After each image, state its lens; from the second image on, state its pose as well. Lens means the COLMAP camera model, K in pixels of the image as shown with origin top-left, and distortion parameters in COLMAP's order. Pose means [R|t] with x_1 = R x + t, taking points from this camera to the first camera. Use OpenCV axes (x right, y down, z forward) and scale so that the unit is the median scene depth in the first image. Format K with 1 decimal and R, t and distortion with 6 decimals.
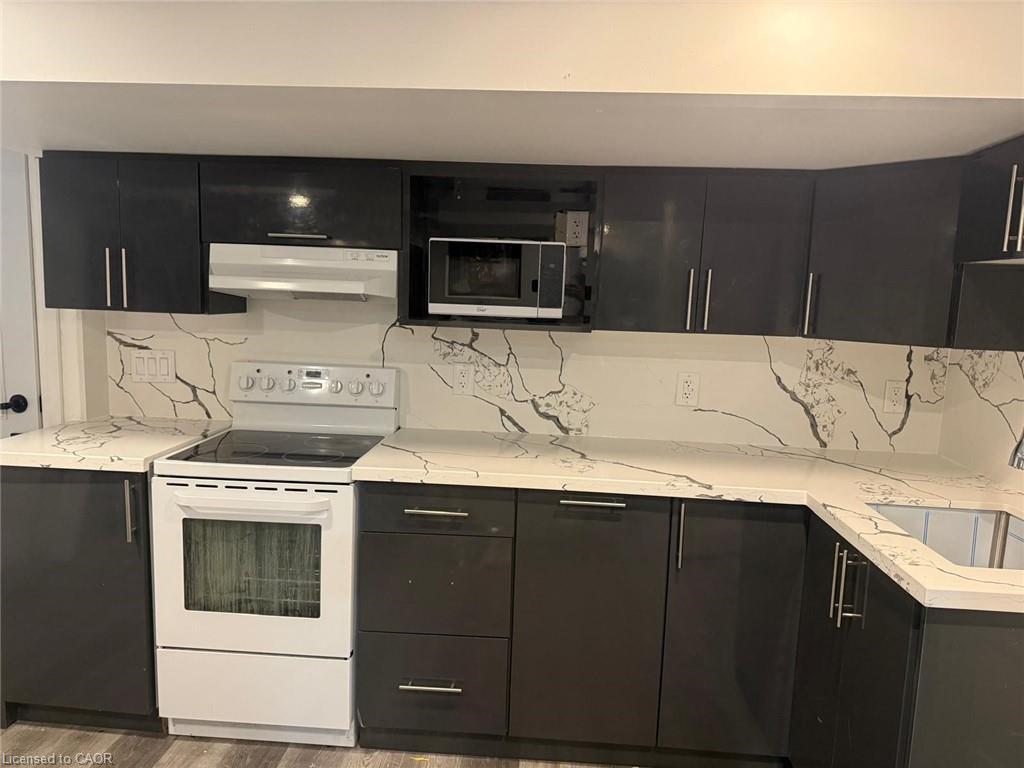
lens RADIAL K [[729.6, 0, 509.9], [0, 729.6, 383.2], [0, 0, 1]] dist [0.018306, -0.013307]
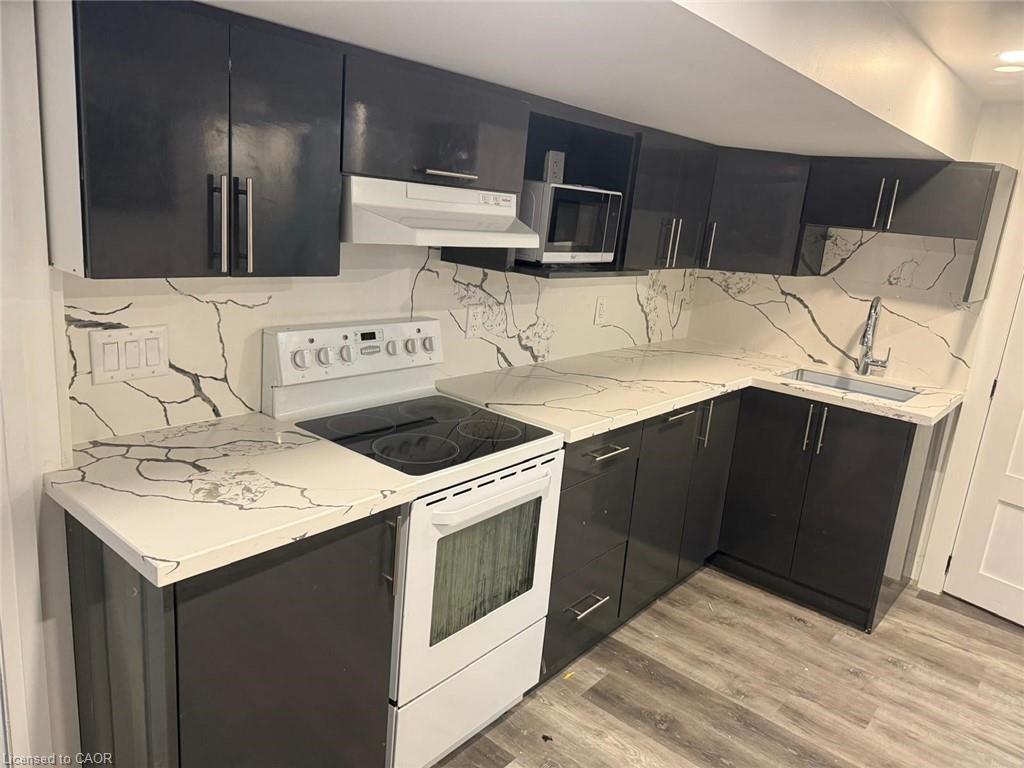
lens RADIAL K [[729.6, 0, 509.0], [0, 729.6, 383.2], [0, 0, 1]] dist [0.018306, -0.013307]
pose [[0.593957, -0.175049, 0.785221, -0.813269], [0.034607, 0.980697, 0.192448, -0.110592], [-0.803752, -0.087132, 0.588550, 0.390625]]
